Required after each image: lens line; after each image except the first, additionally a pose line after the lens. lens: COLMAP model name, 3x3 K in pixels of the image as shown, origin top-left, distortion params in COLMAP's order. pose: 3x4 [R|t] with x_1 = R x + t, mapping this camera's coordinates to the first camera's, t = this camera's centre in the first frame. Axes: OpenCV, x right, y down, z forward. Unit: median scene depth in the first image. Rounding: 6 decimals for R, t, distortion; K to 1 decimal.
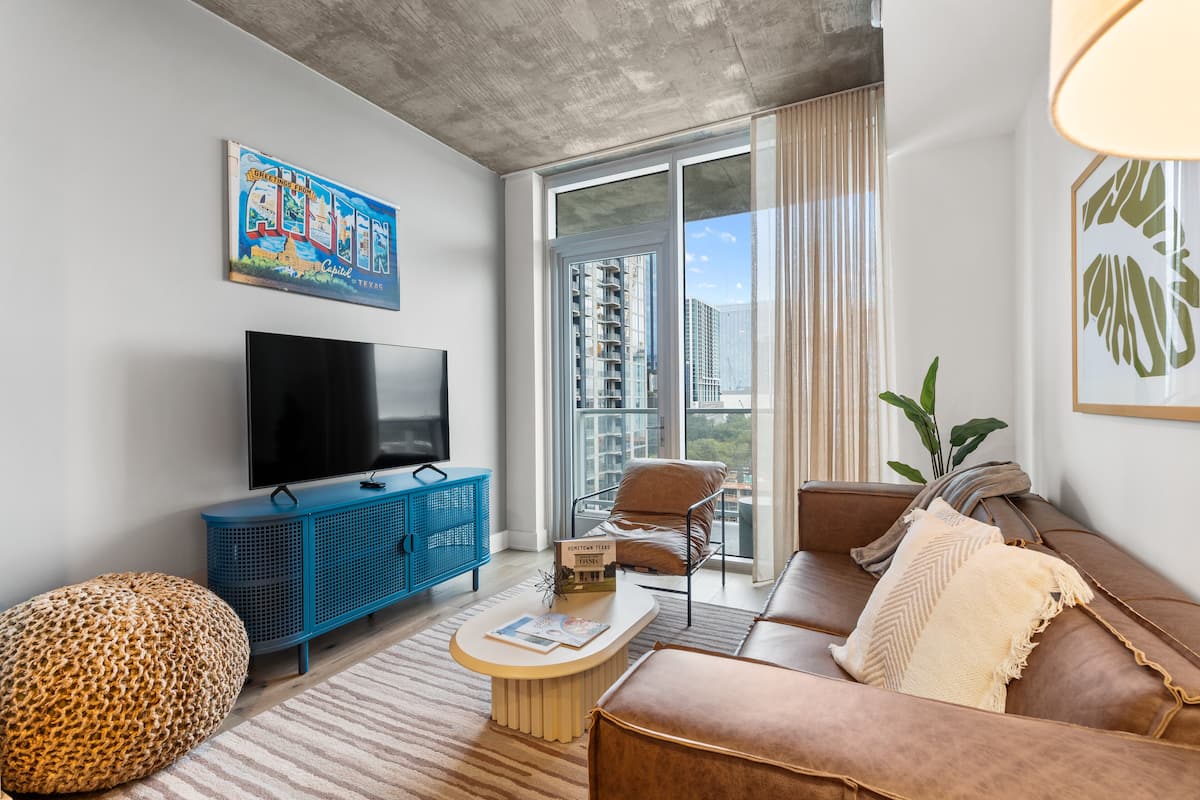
lens RADIAL K [[557.7, 0, 600.0], [0, 557.7, 400.0], [0, 0, 1]] dist [0.002051, -0.000019]
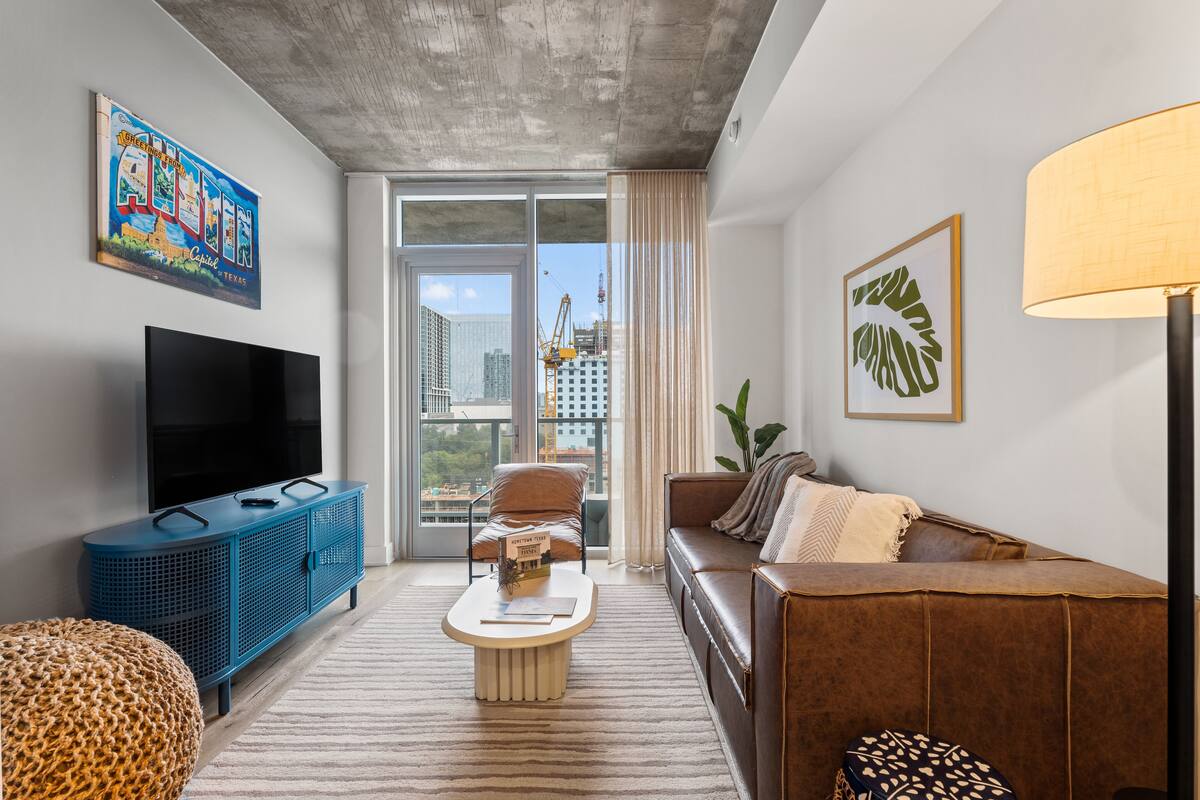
lens RADIAL K [[564.6, 0, 600.2], [0, 564.6, 404.9], [0, 0, 1]] dist [0.001139, -0.000186]
pose [[0.887037, 0.008396, 0.461623, -0.350751], [-0.003131, 0.999921, -0.012171, 0.003909], [-0.461689, 0.009350, 0.886993, -0.070721]]
